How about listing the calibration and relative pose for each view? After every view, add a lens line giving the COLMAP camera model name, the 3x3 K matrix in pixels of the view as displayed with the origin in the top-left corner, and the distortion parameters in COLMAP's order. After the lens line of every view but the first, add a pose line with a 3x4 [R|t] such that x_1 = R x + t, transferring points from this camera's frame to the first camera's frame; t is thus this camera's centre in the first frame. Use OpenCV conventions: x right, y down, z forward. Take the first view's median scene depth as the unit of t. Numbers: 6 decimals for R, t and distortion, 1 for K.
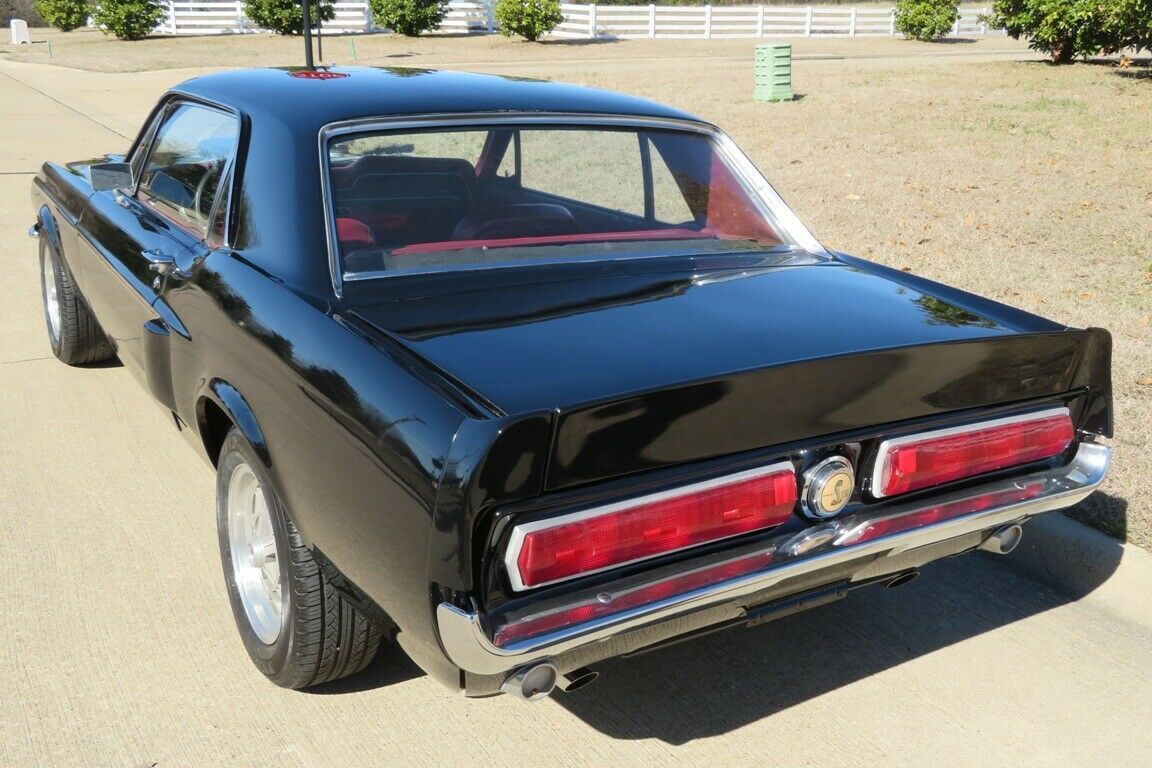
lens RADIAL K [[1090.6, 0, 576.0], [0, 1090.6, 384.0], [0, 0, 1]] dist [0.010779, -0.020406]
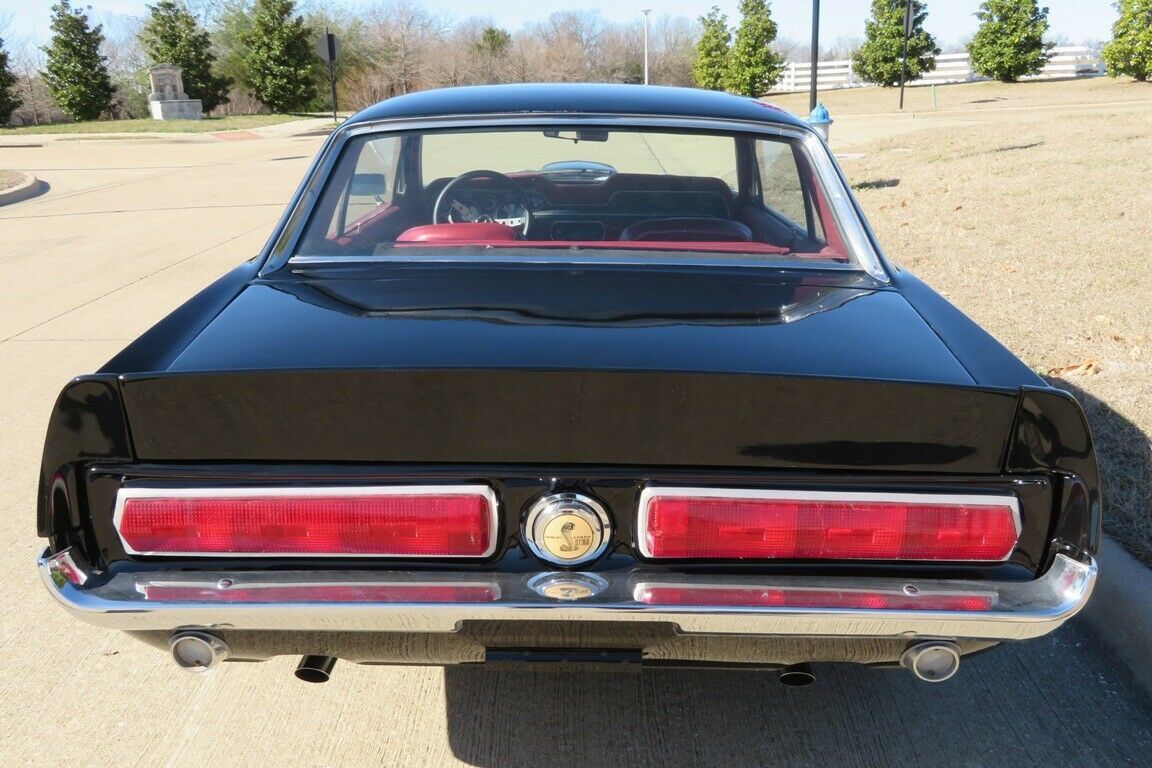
lens RADIAL K [[992.5, 0, 576.0], [0, 992.5, 384.0], [0, 0, 1]] dist [-0.002003, 0.005153]
pose [[0.837113, 0.114590, -0.534894, 0.044252], [-0.127040, 0.991804, 0.013655, -0.001911], [0.532074, 0.056522, 0.844809, 0.024699]]
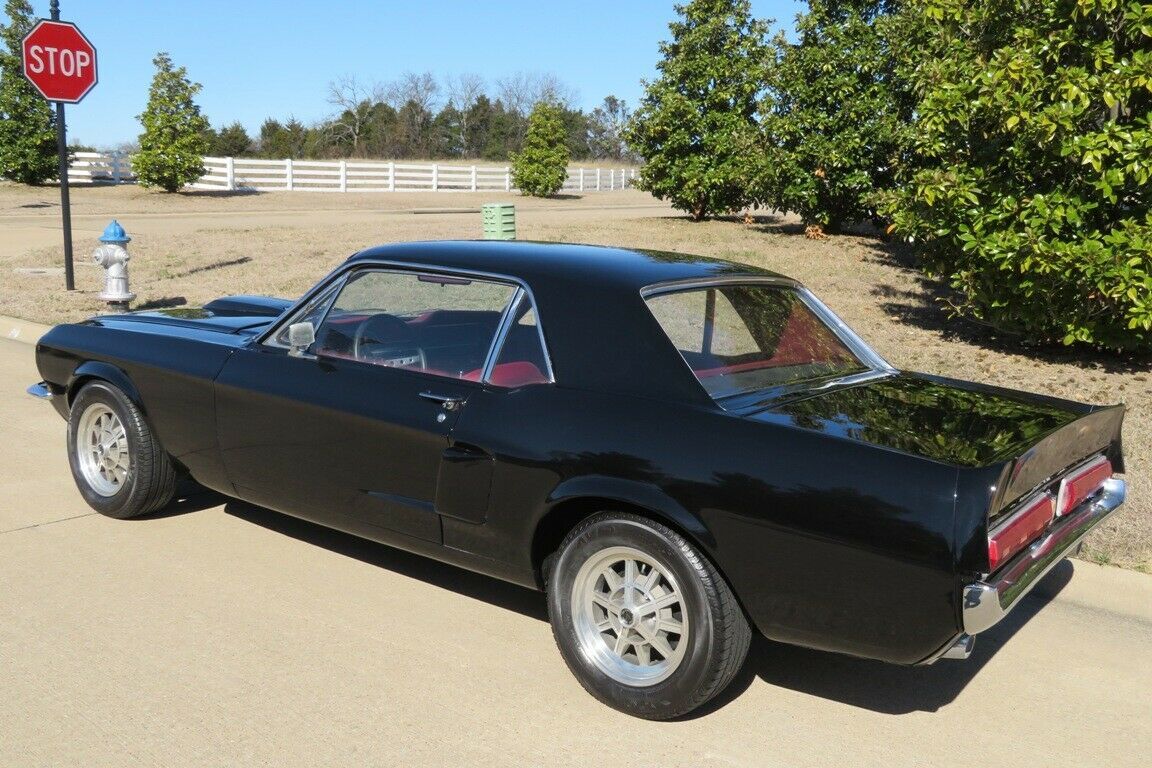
lens RADIAL K [[1090.6, 0, 576.0], [0, 1090.6, 384.0], [0, 0, 1]] dist [0.010779, -0.020406]
pose [[0.933222, -0.048930, 0.355952, -0.066336], [0.094685, 0.989156, -0.112270, 0.001933], [-0.346599, 0.138476, 0.927736, -0.017447]]
